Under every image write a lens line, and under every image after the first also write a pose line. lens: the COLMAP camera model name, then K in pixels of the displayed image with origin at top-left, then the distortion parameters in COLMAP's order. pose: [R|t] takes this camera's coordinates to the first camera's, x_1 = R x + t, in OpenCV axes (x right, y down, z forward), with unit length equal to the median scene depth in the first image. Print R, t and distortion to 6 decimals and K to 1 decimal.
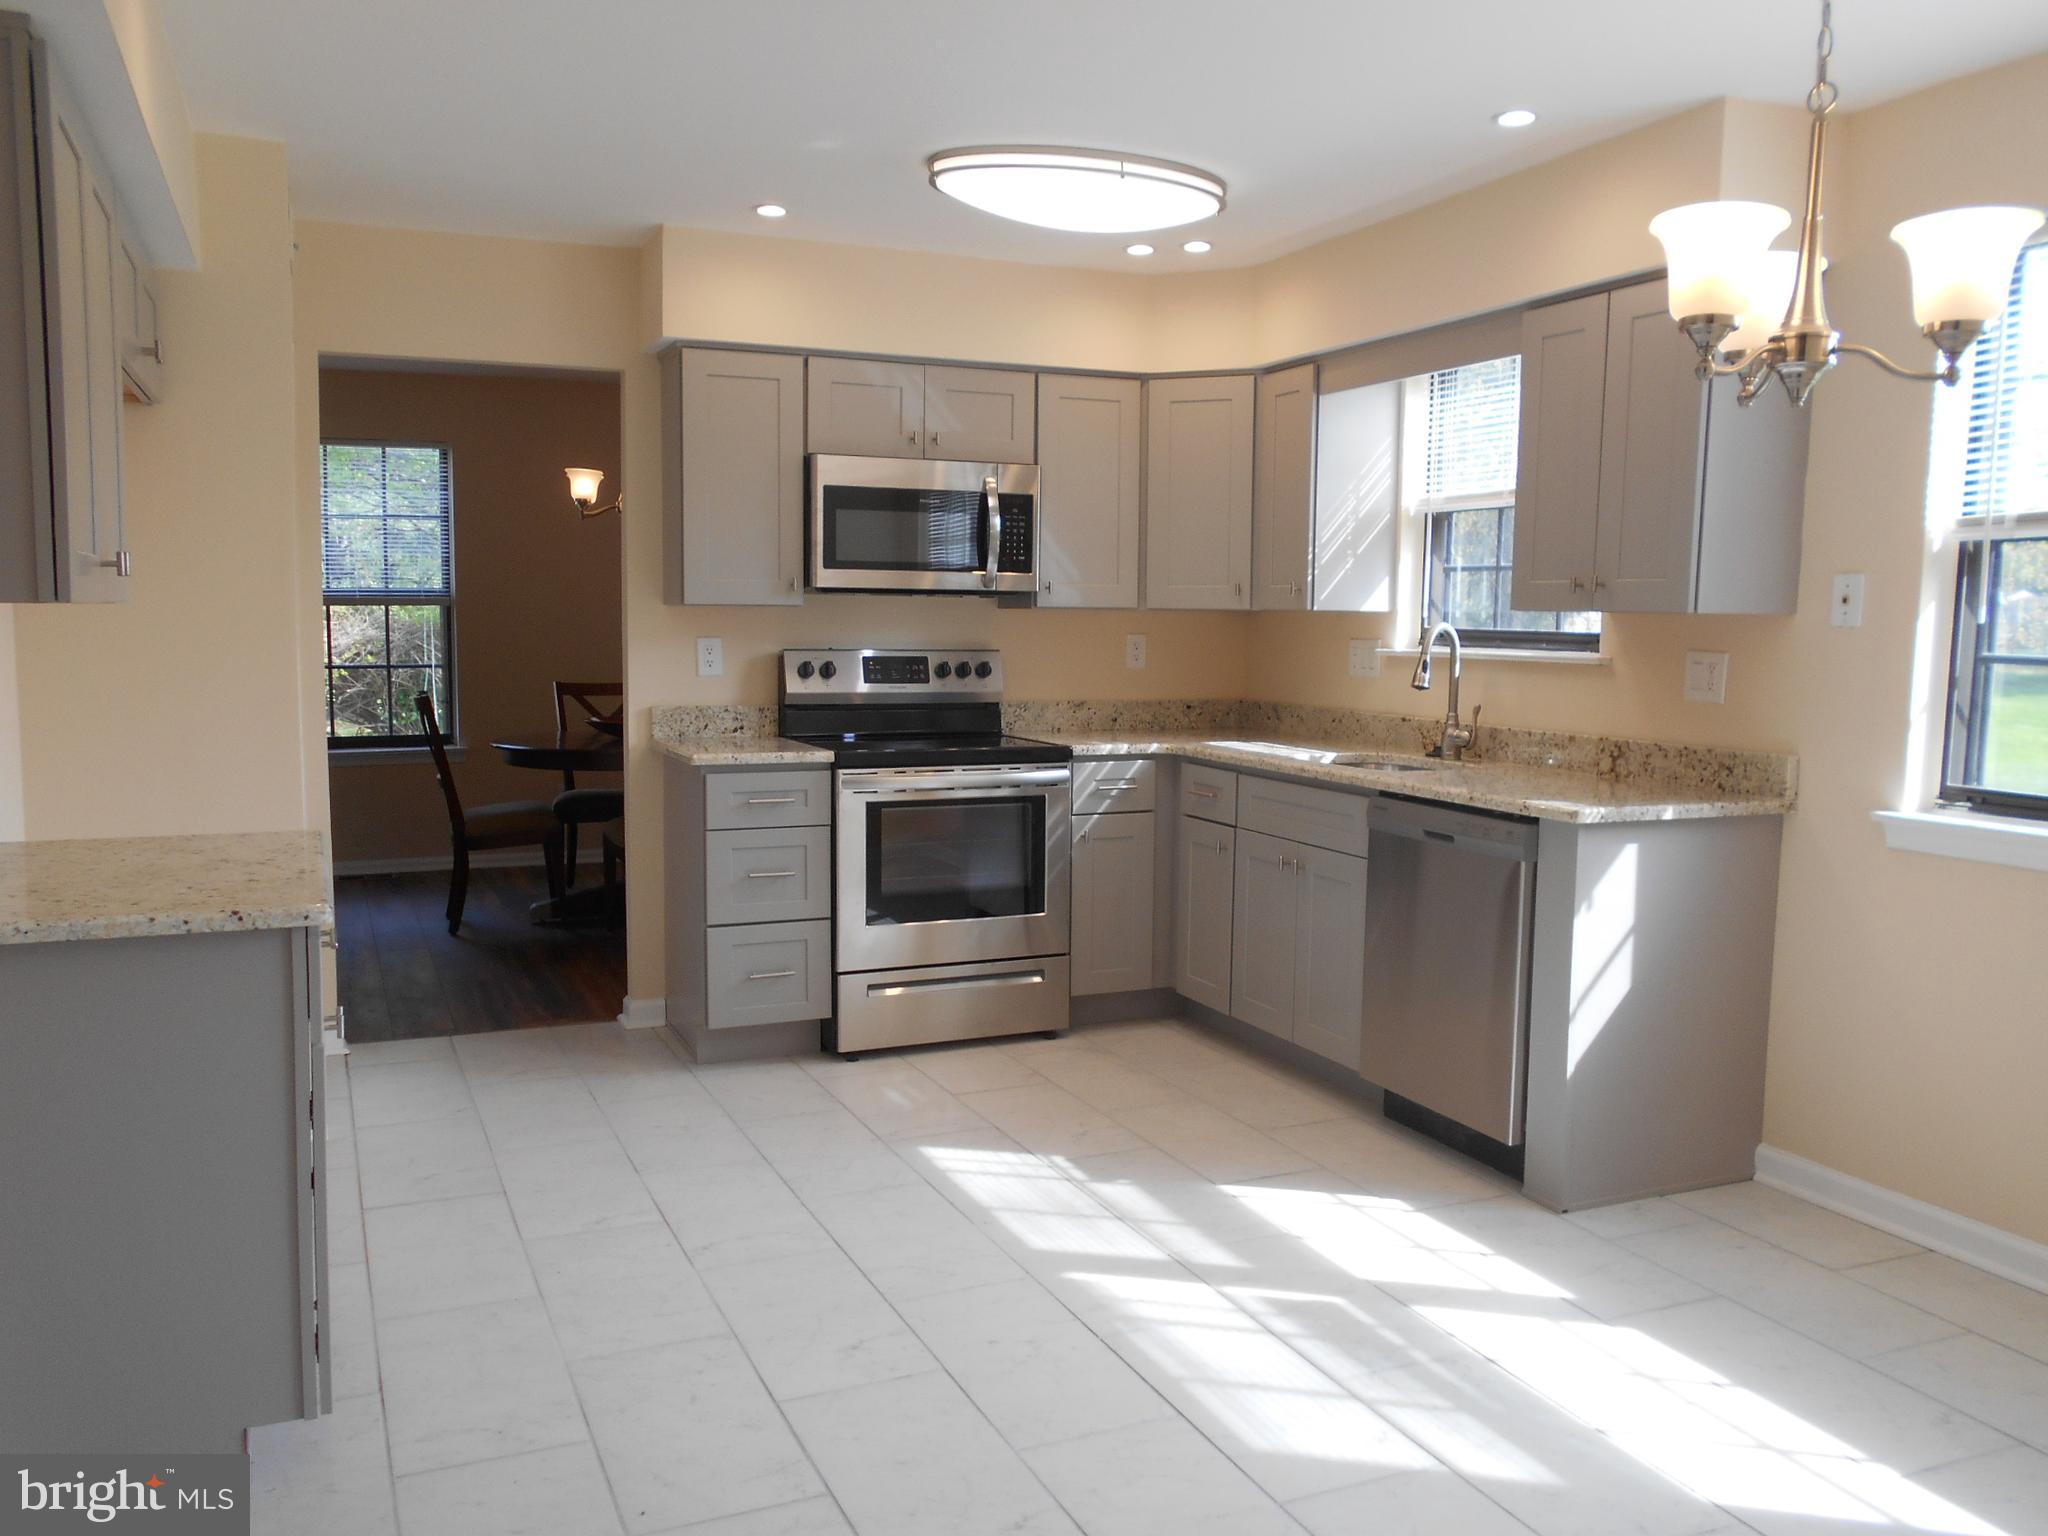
lens RADIAL K [[1622.6, 0, 1005.9], [0, 1622.6, 770.2], [0, 0, 1]] dist [-0.003613, 0.087297]
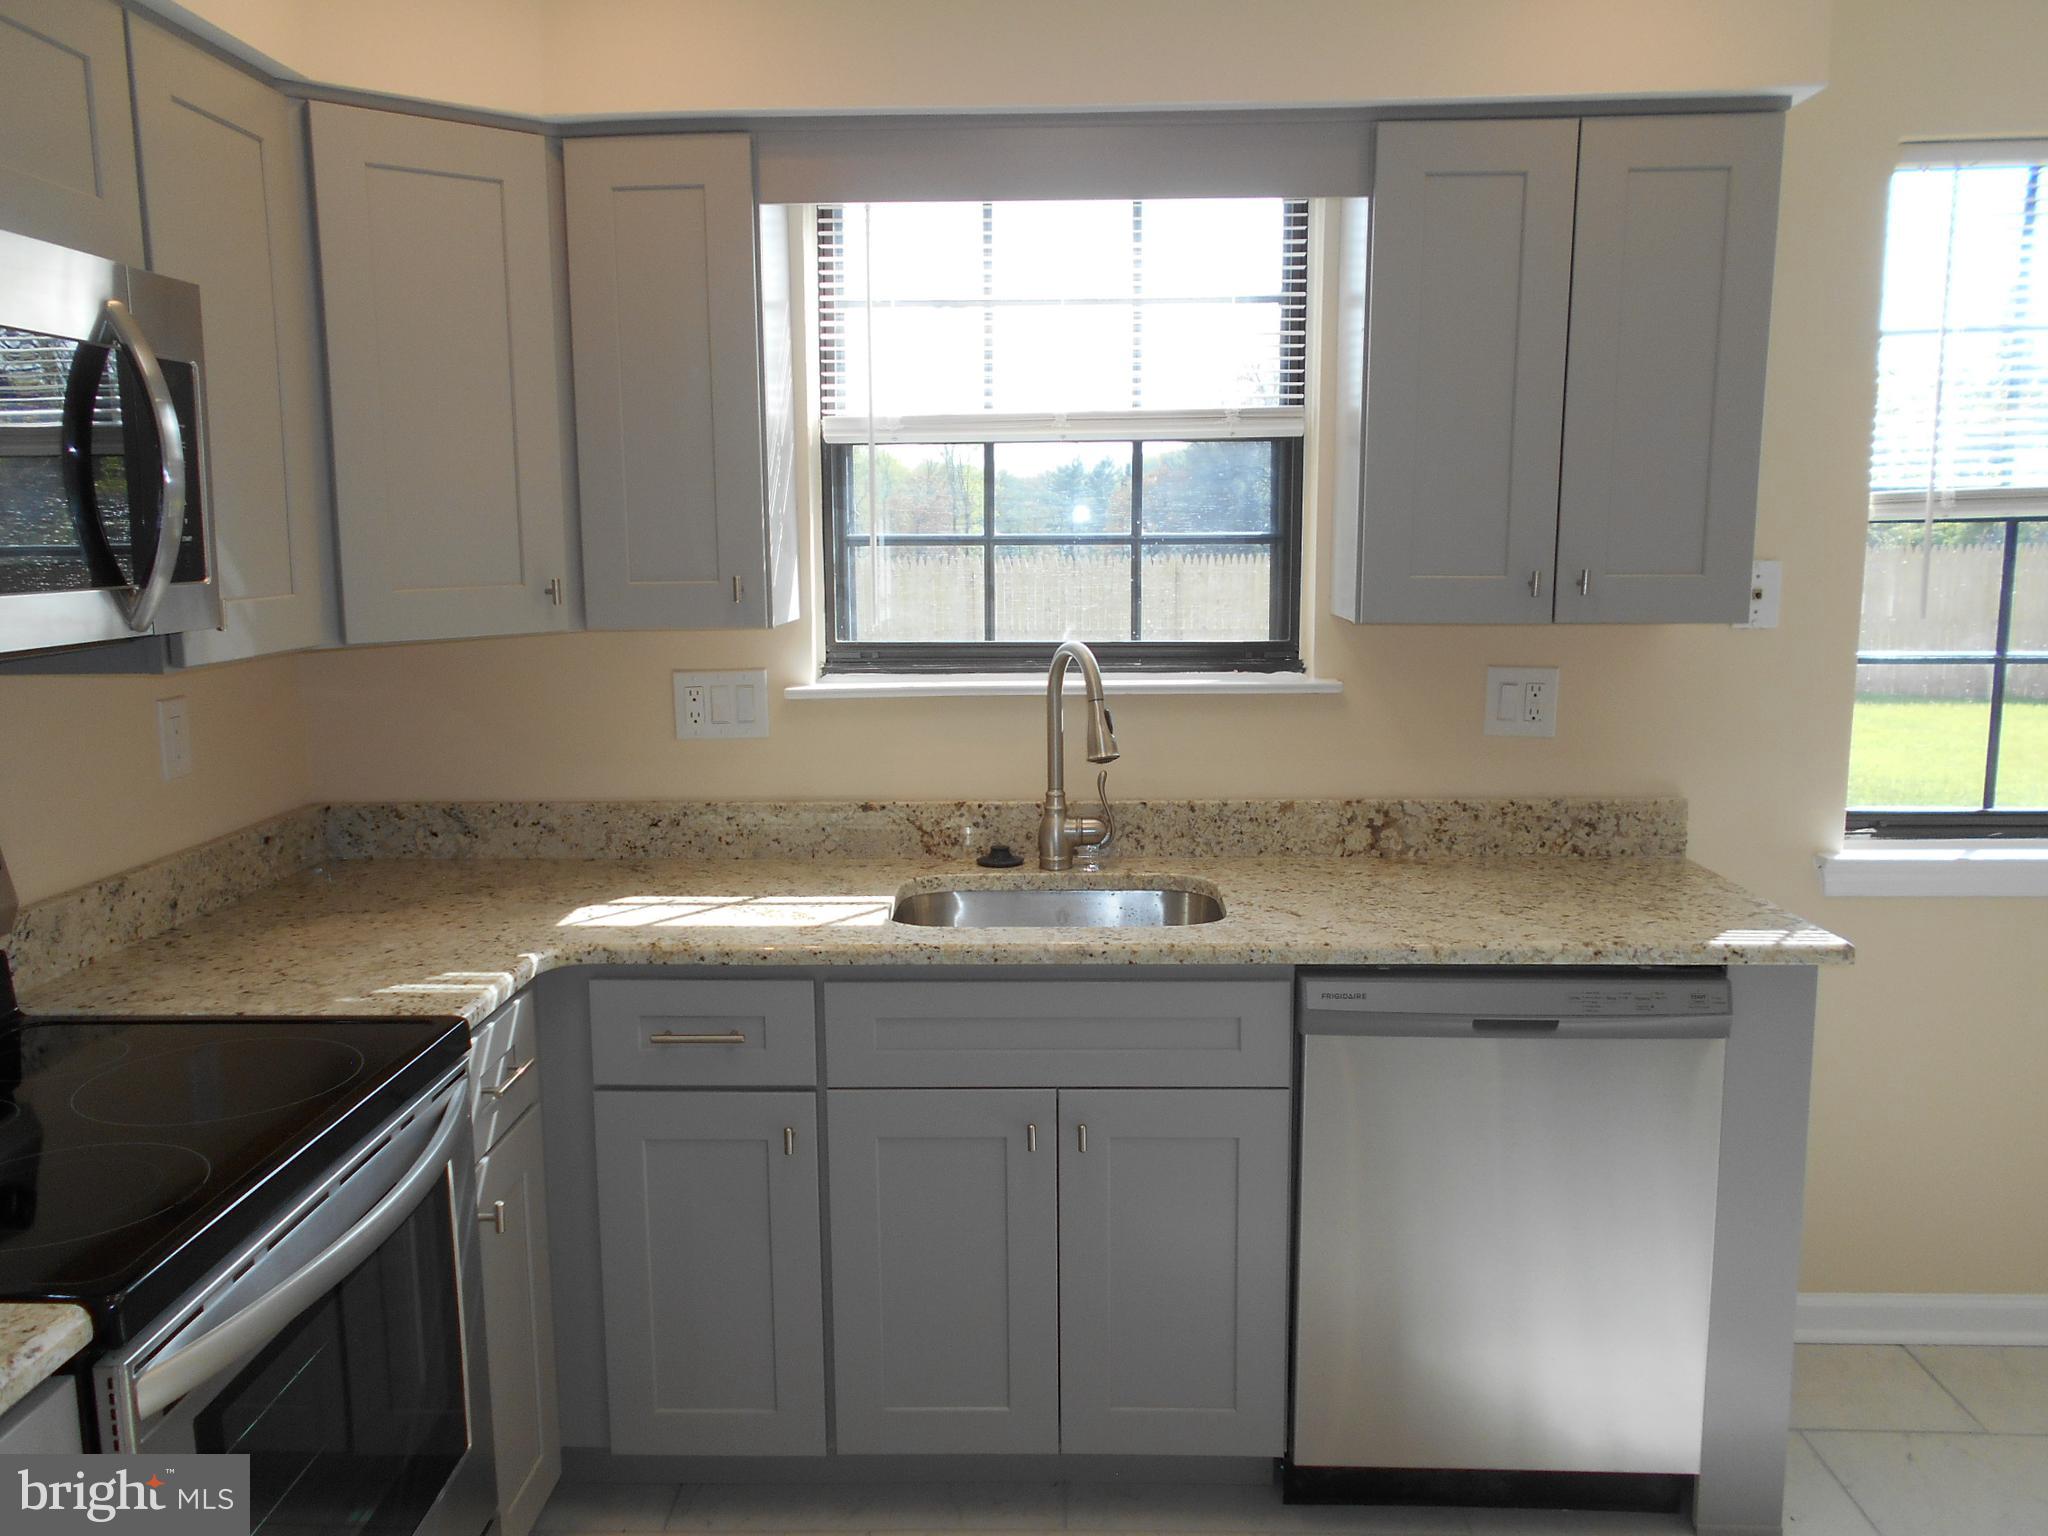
lens RADIAL K [[1652.3, 0, 1015.5], [0, 1652.3, 792.9], [0, 0, 1]] dist [0.001121, 0.009148]
pose [[0.436228, -0.164681, 0.884639, -0.246242], [0.105572, 0.985688, 0.131433, -0.106797], [-0.893622, 0.036058, 0.447370, 0.686164]]
